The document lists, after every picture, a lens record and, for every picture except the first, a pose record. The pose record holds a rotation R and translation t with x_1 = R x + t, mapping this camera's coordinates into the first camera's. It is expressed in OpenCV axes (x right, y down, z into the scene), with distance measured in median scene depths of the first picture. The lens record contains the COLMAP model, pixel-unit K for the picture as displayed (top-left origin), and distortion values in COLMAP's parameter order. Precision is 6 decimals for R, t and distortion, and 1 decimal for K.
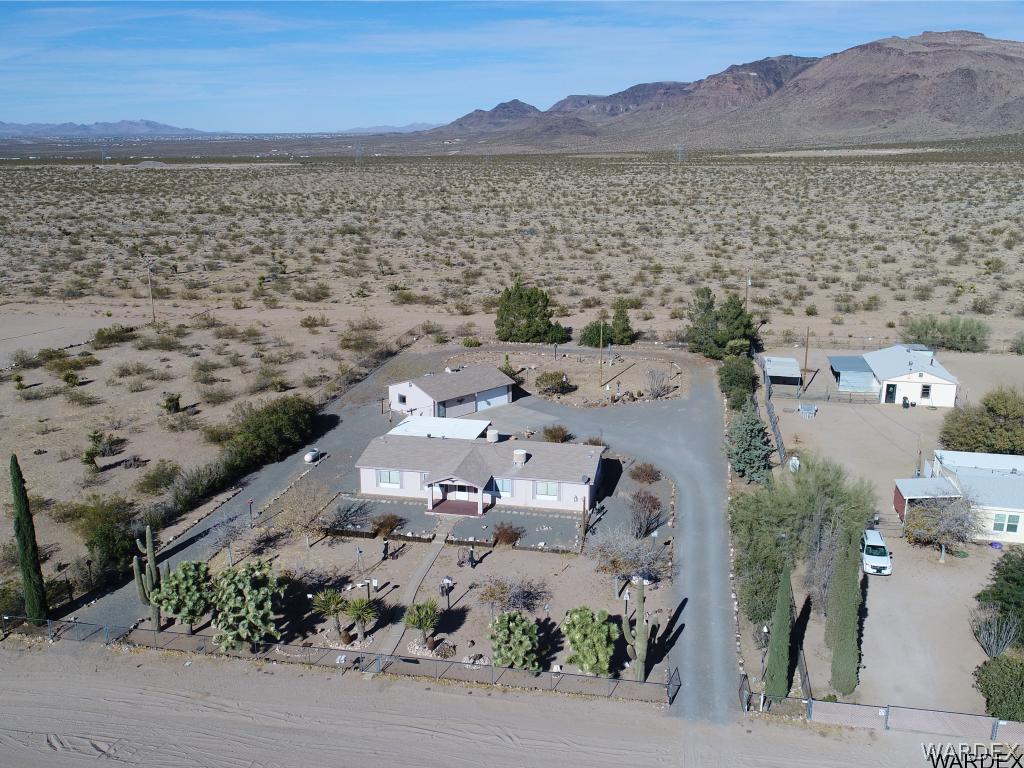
lens RADIAL K [[917.8, 0, 511.4], [0, 917.8, 387.9], [0, 0, 1]] dist [0.006440, -0.003641]
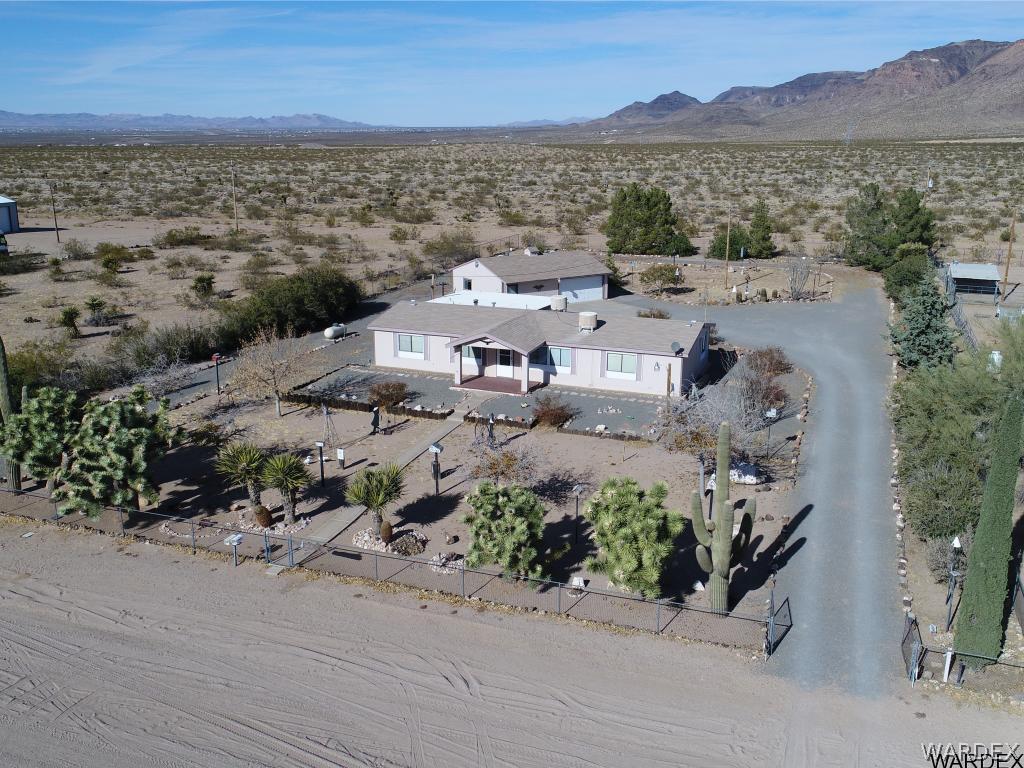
lens RADIAL K [[917.8, 0, 511.4], [0, 917.8, 387.9], [0, 0, 1]] dist [0.006440, -0.003641]
pose [[0.986327, 0.045972, -0.158259, 0.072527], [-0.044912, 0.998938, 0.010269, 0.134436], [0.158563, -0.003021, 0.987344, 0.313039]]
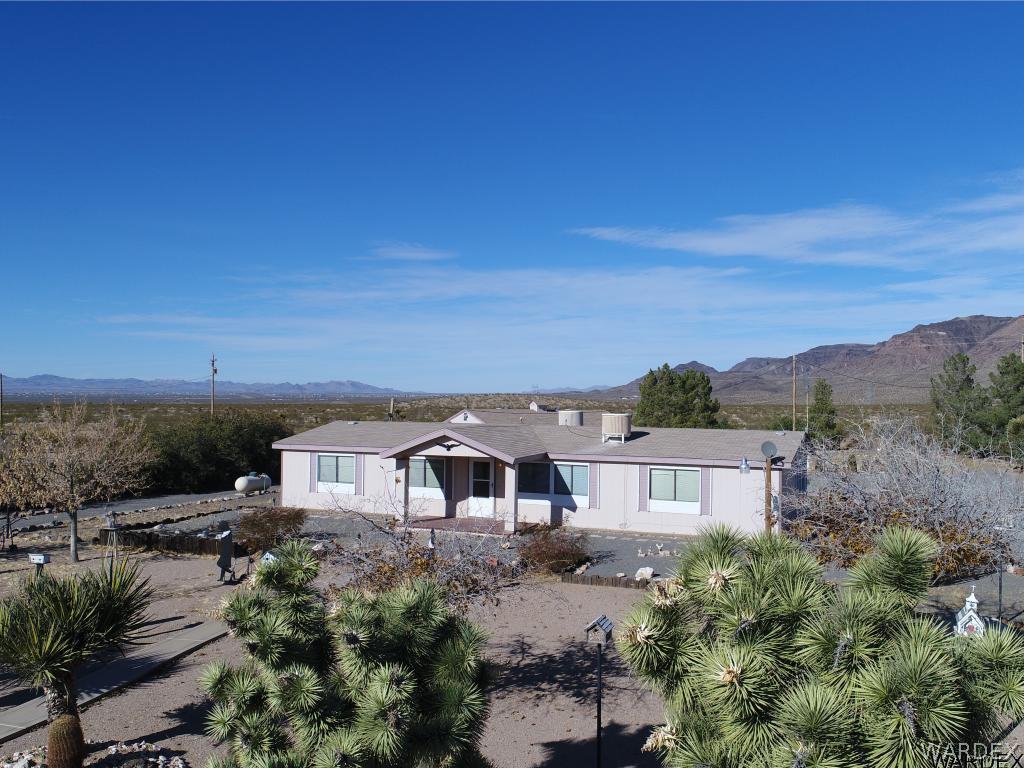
lens RADIAL K [[917.8, 0, 511.4], [0, 917.8, 387.9], [0, 0, 1]] dist [0.006440, -0.003641]
pose [[0.981535, 0.006271, -0.191180, 0.048626], [-0.058311, 0.961702, -0.267825, 0.196423], [0.182179, 0.274027, 0.944309, 0.623245]]
